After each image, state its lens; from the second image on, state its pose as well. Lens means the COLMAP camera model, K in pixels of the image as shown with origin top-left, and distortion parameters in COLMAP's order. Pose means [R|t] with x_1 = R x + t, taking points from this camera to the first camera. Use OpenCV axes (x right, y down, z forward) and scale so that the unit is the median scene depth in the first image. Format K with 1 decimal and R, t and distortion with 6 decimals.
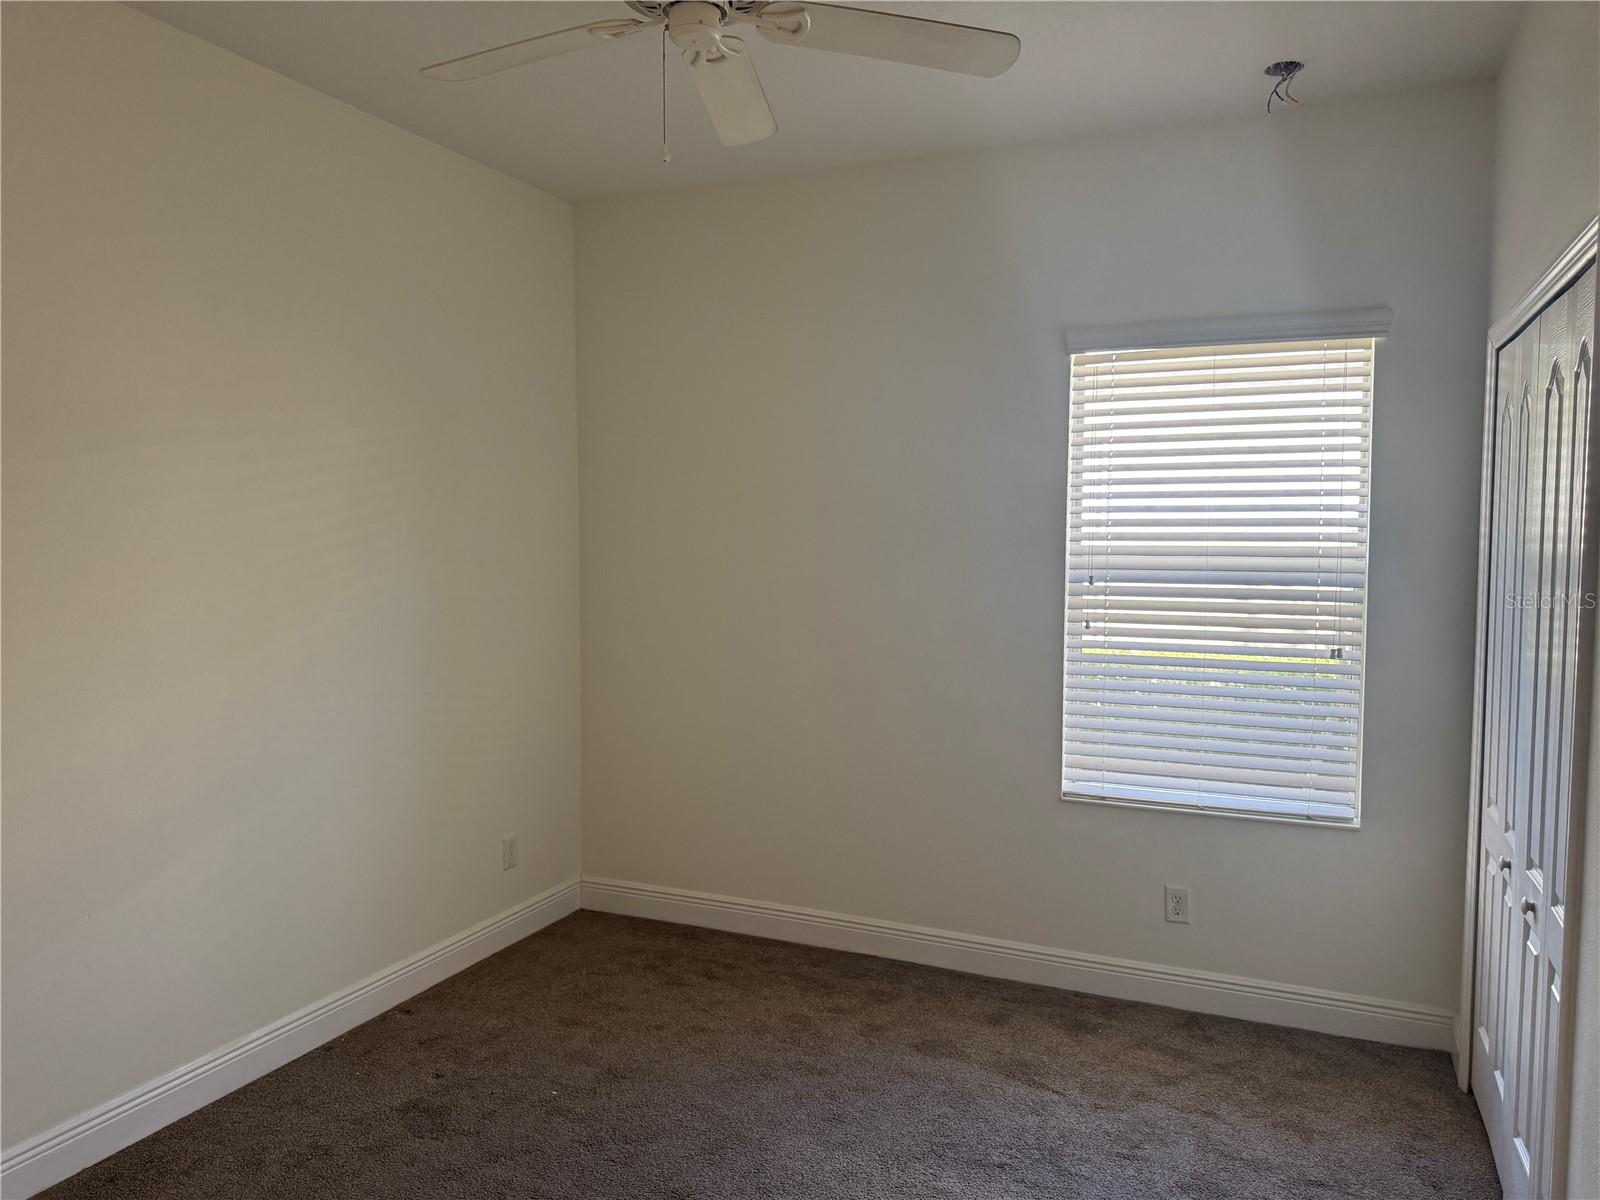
lens RADIAL K [[1137.5, 0, 803.1], [0, 1137.5, 597.5], [0, 0, 1]] dist [0.062891, -0.057604]
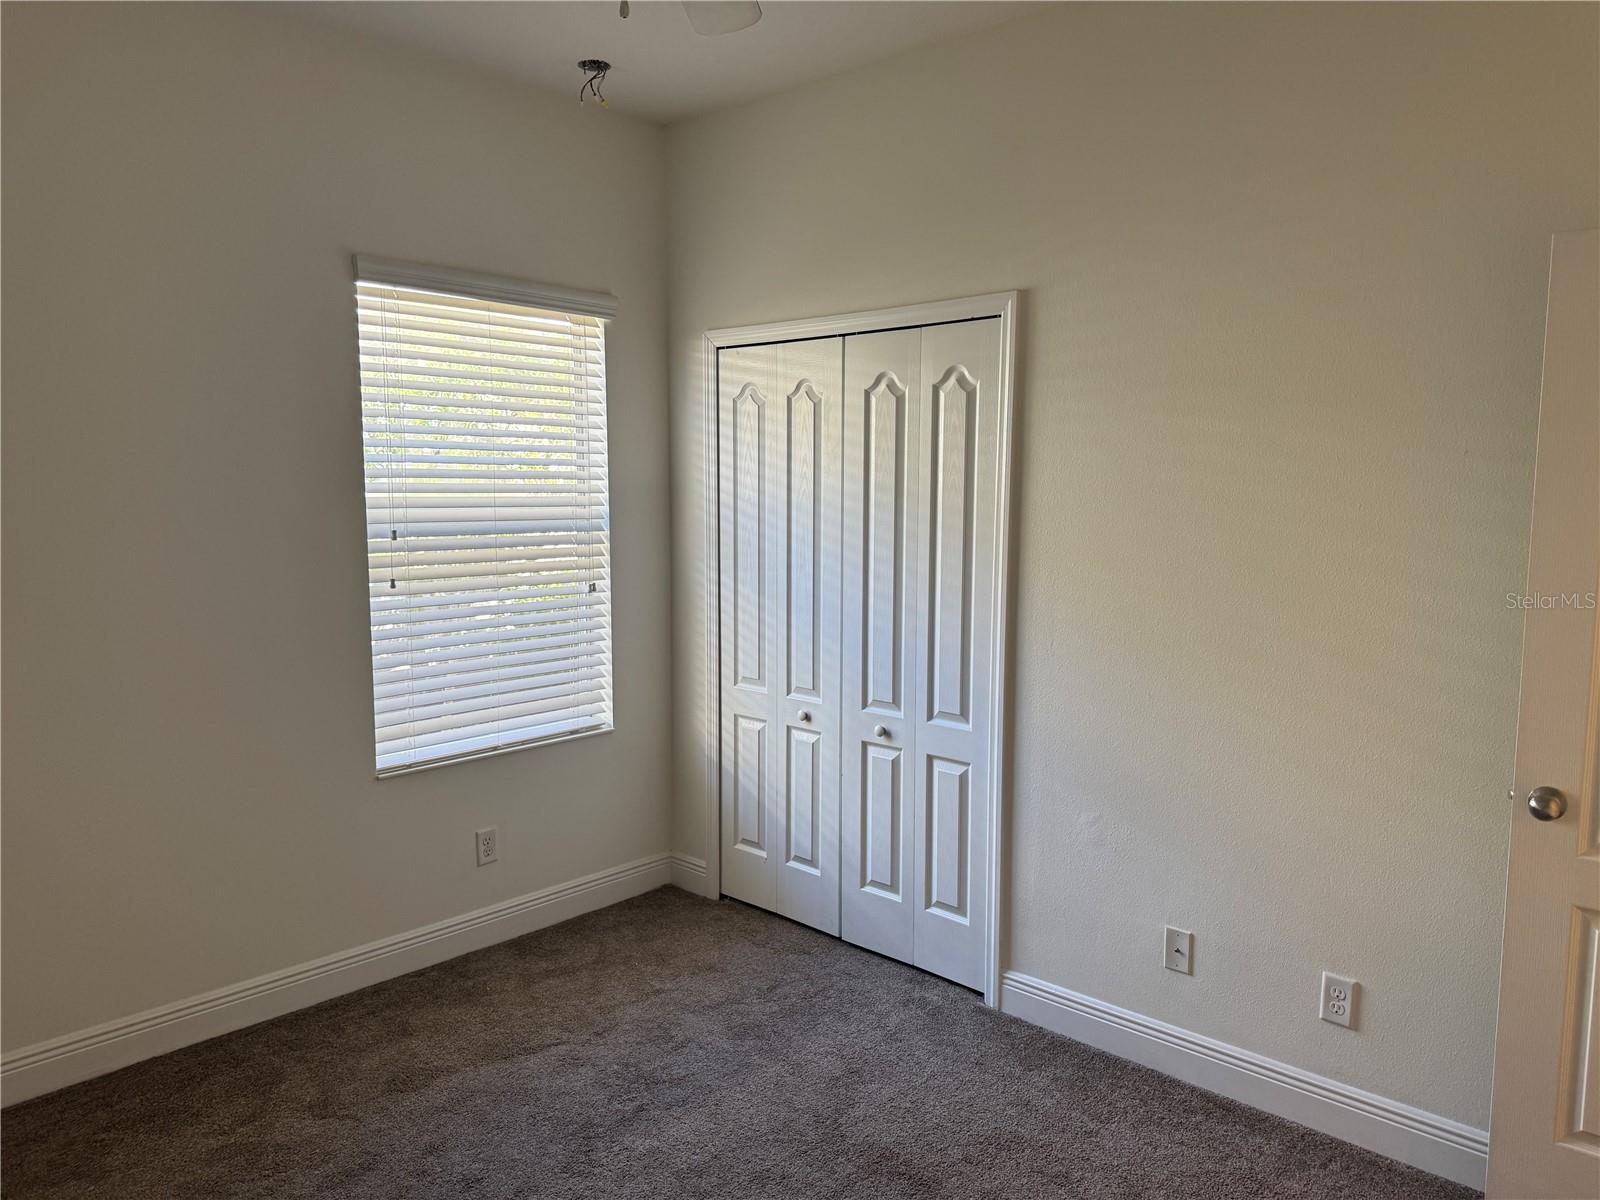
lens RADIAL K [[1137.5, 0, 797.7], [0, 1137.5, 589.0], [0, 0, 1]] dist [0.062891, -0.057604]
pose [[0.341940, -0.093519, 0.935057, -0.545160], [0.052603, 0.995381, 0.080316, -0.031458], [-0.938248, 0.021723, 0.345279, 0.400753]]
